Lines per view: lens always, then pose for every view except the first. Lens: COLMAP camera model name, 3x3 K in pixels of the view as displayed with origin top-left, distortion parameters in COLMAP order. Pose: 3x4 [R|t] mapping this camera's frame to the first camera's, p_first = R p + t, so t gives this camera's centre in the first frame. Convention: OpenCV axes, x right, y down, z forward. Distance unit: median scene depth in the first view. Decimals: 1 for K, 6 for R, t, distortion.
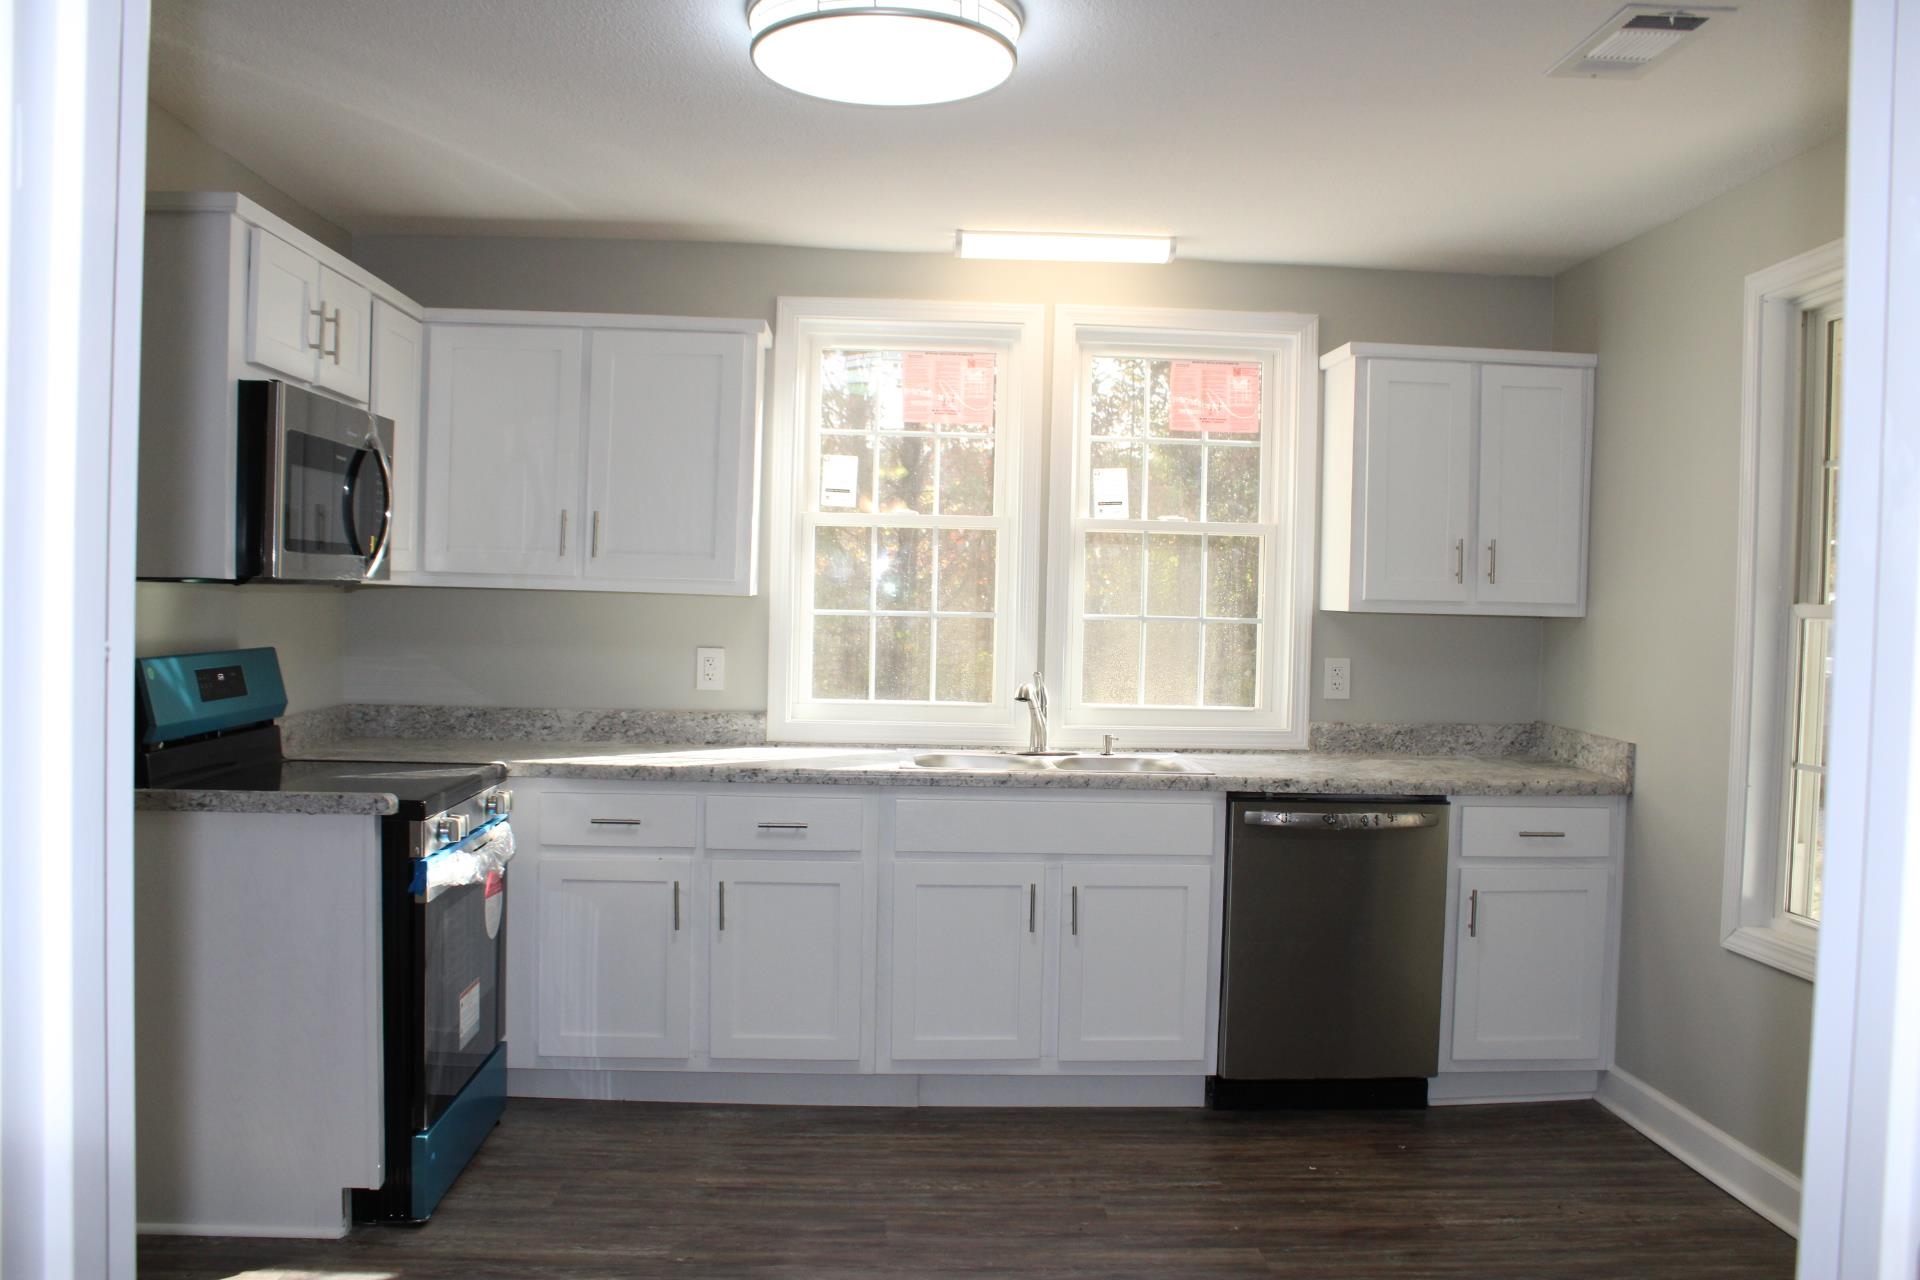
lens RADIAL K [[1623.1, 0, 960.0], [0, 1623.1, 640.0], [0, 0, 1]] dist [-0.149979, 0.141542]
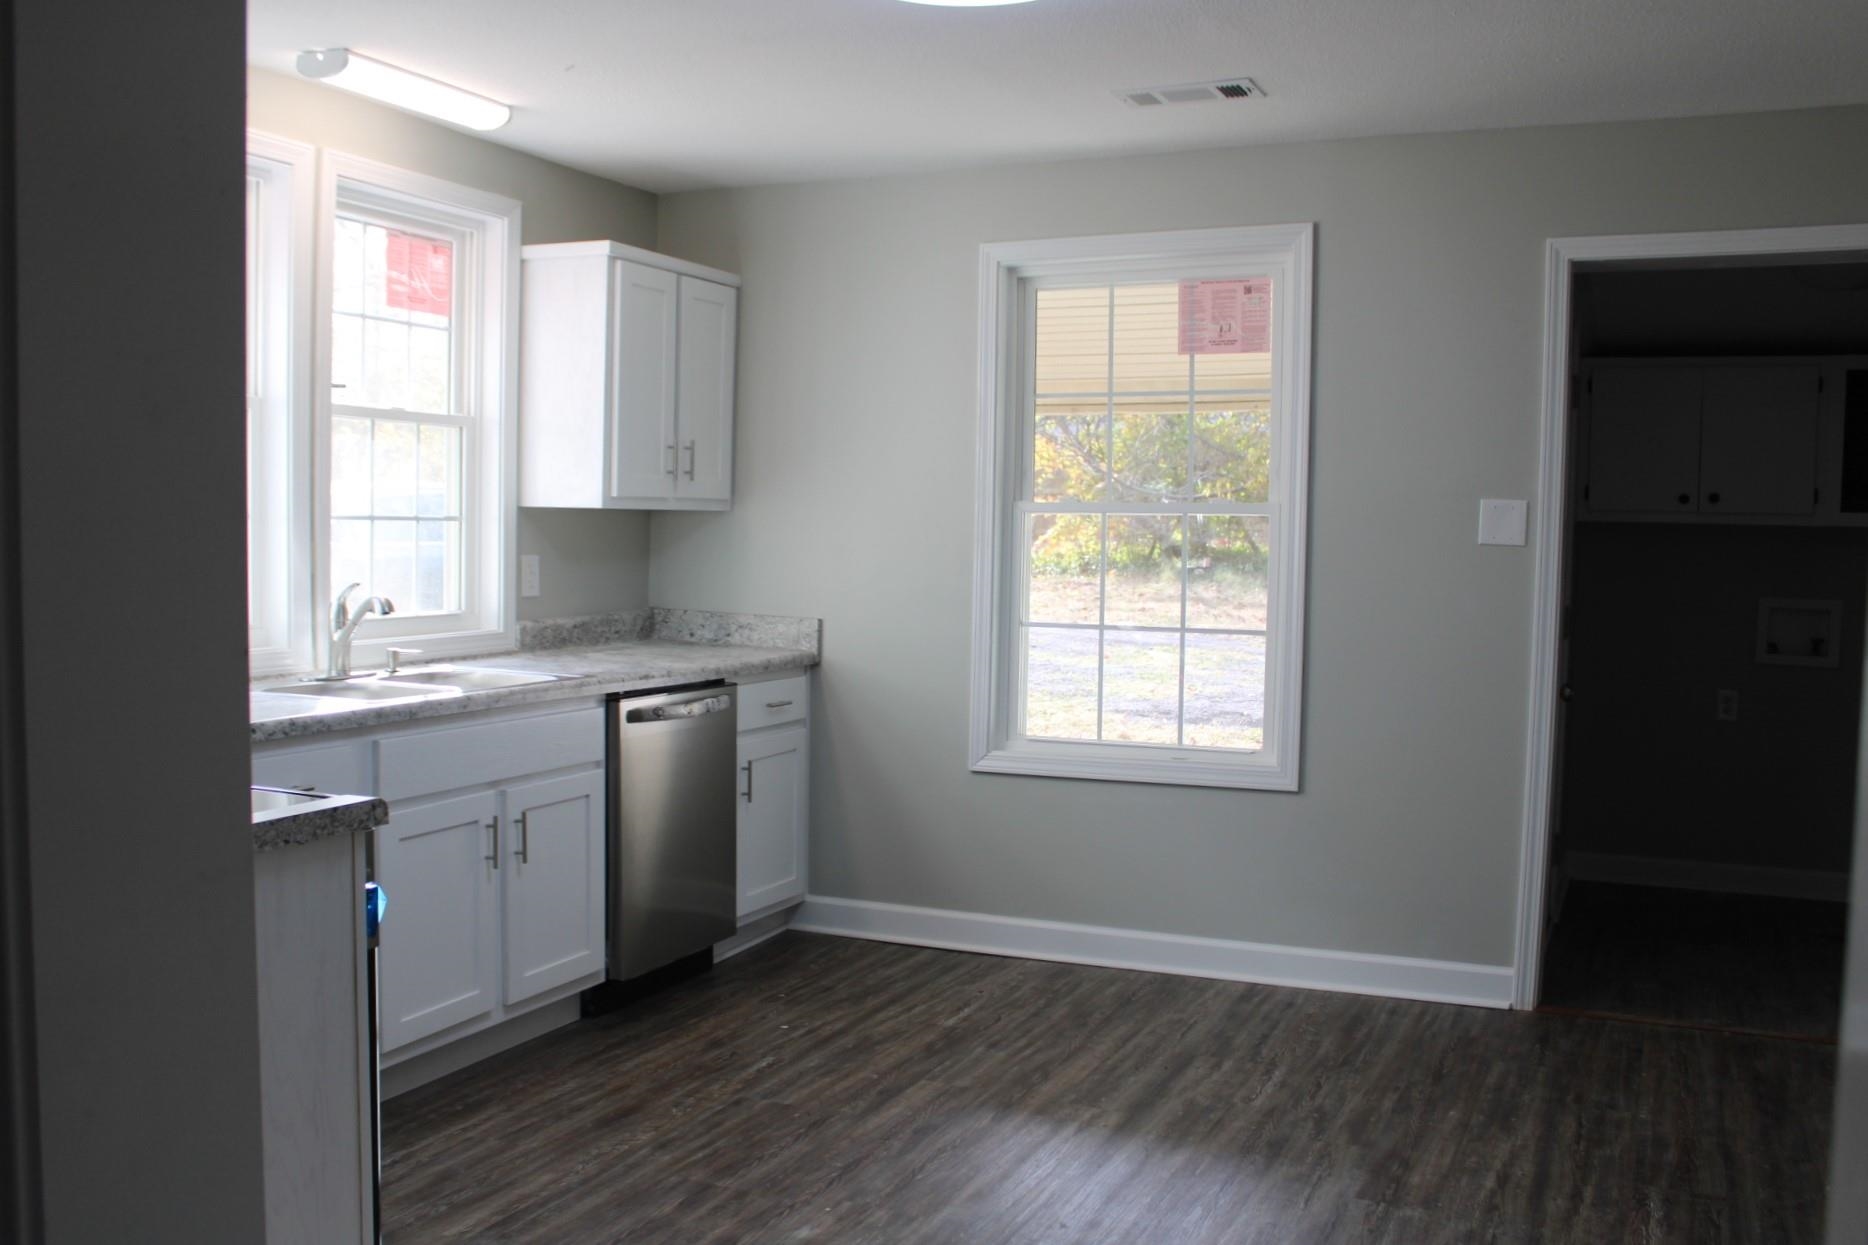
lens RADIAL K [[1713.8, 0, 934.0], [0, 1713.8, 622.5], [0, 0, 1]] dist [-0.159701, 0.184240]
pose [[0.454165, -0.065712, 0.888491, -0.700239], [0.013035, 0.997660, 0.067123, -0.017061], [-0.890822, -0.018903, 0.453958, 0.371153]]
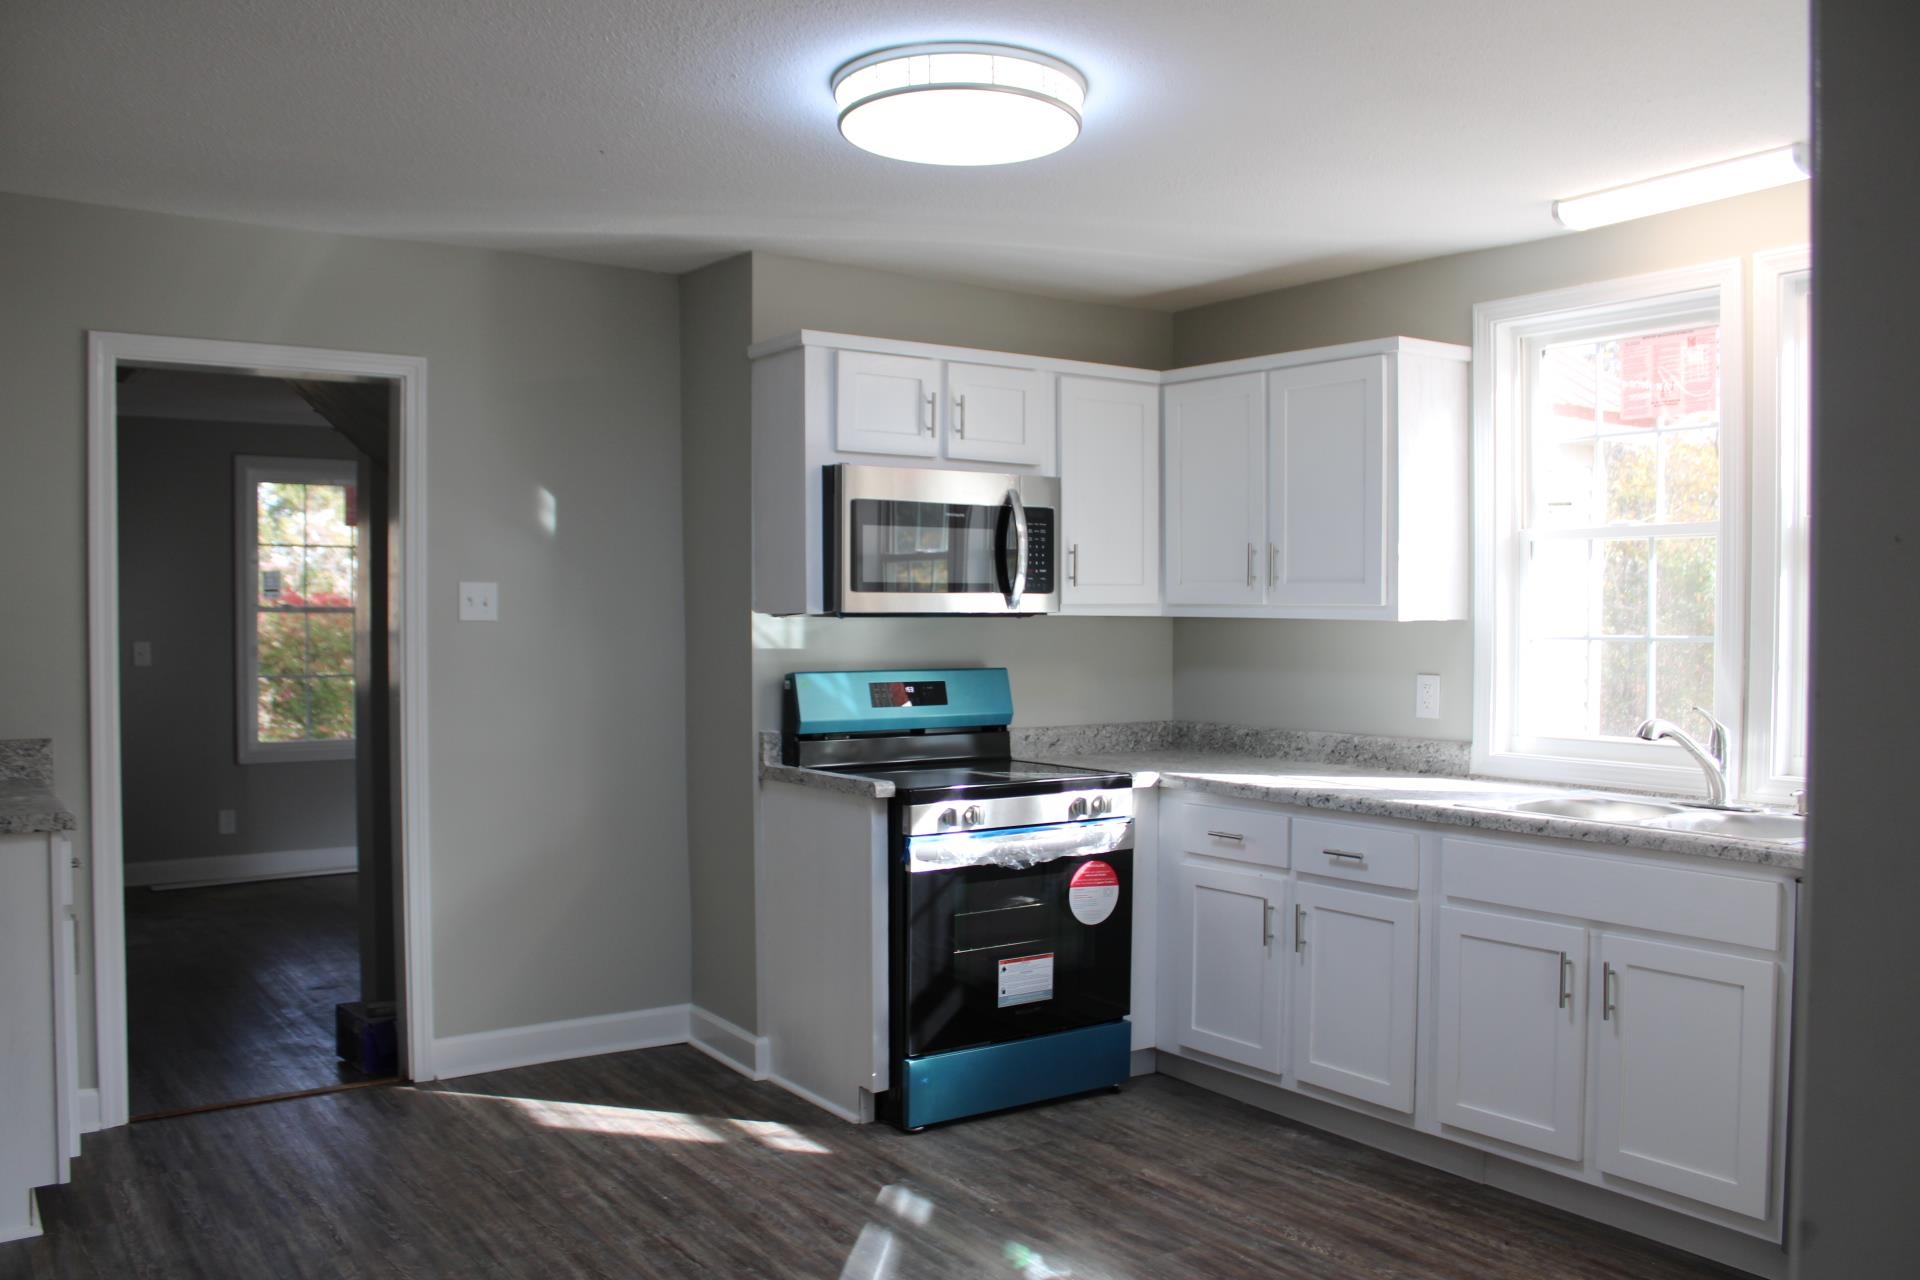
lens RADIAL K [[1623.1, 0, 960.0], [0, 1623.1, 640.0], [0, 0, 1]] dist [-0.149979, 0.141542]
pose [[0.531939, -0.007319, -0.846751, 0.610246], [-0.011526, 0.999807, -0.015883, 0.003021], [0.846704, 0.018209, 0.531752, 0.291988]]
